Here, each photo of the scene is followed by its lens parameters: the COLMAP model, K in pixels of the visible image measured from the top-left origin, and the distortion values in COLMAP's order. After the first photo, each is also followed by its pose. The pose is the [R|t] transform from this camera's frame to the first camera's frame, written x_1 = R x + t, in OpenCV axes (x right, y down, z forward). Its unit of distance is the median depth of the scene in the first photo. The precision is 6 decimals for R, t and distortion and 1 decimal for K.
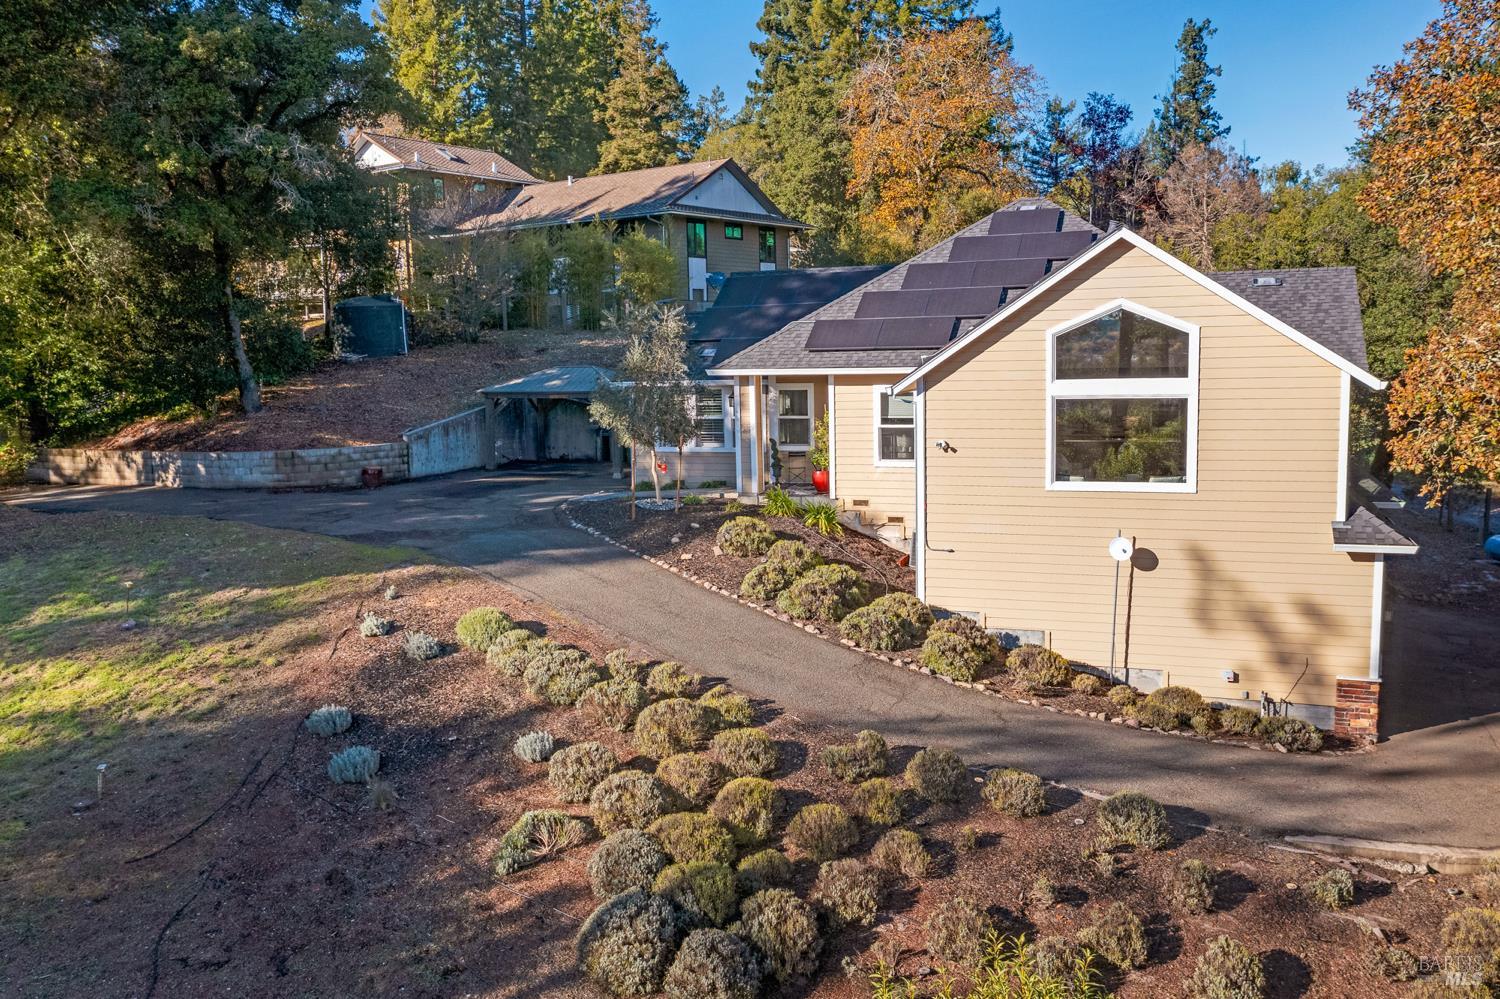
lens RADIAL K [[1216.5, 0, 750.1], [0, 1216.5, 500.2], [0, 0, 1]] dist [-0.005162, -0.000461]
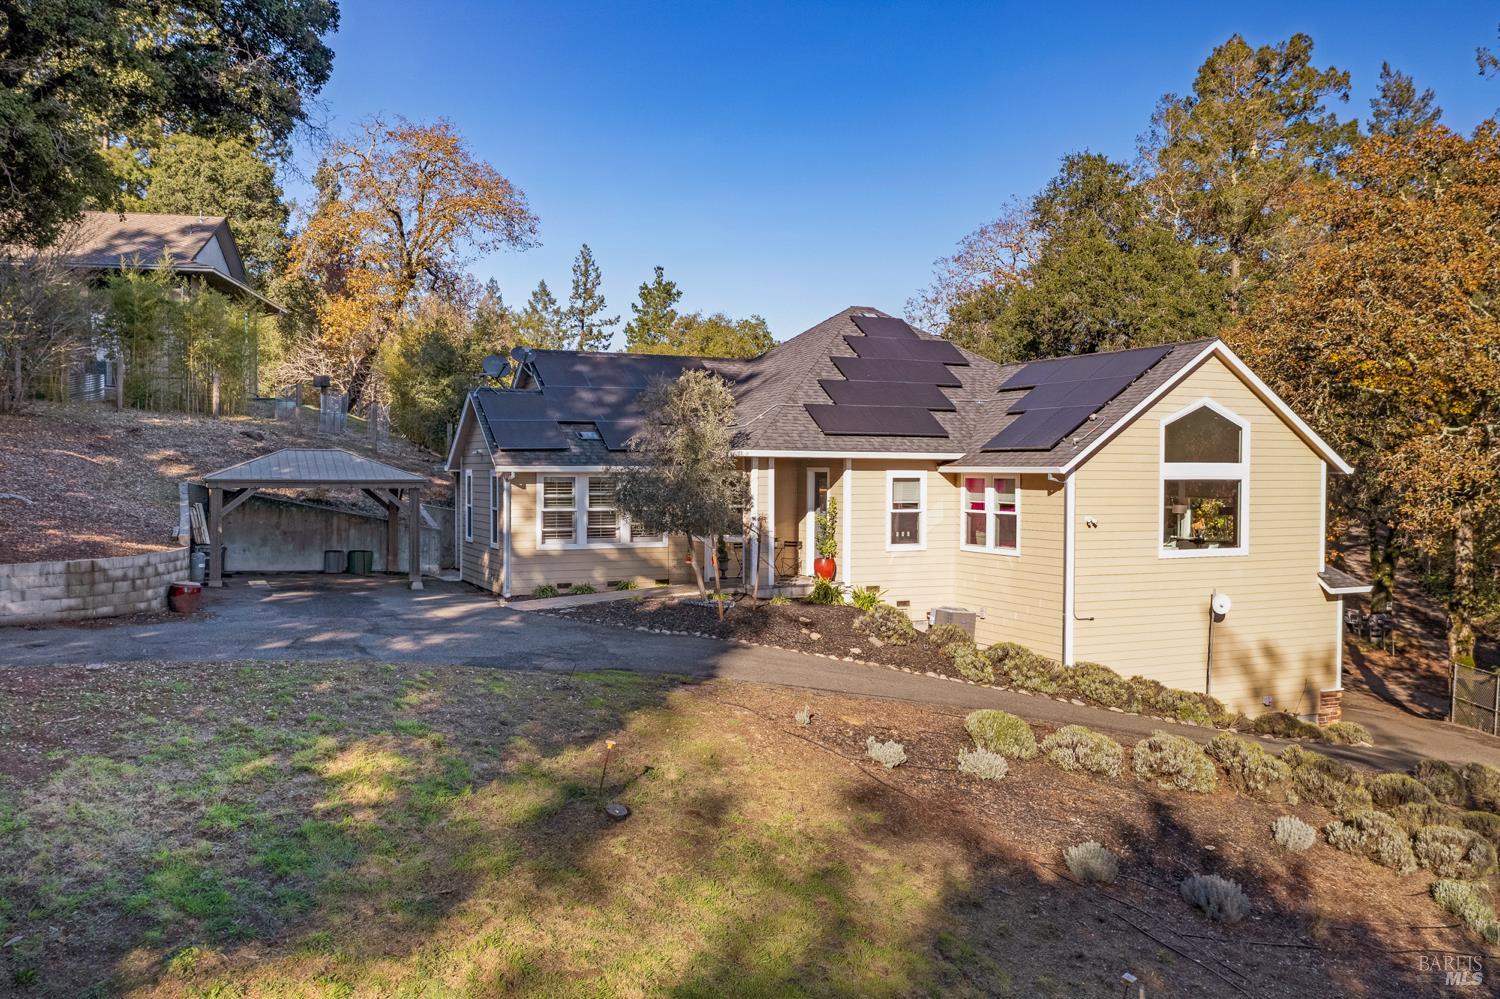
lens RADIAL K [[1216.5, 0, 749.5], [0, 1216.5, 497.3], [0, 0, 1]] dist [-0.005162, -0.000461]
pose [[0.699699, 0.008500, 0.714387, -0.828192], [0.067158, 0.994719, -0.077613, -0.002346], [-0.711275, 0.102282, 0.695433, 0.459553]]
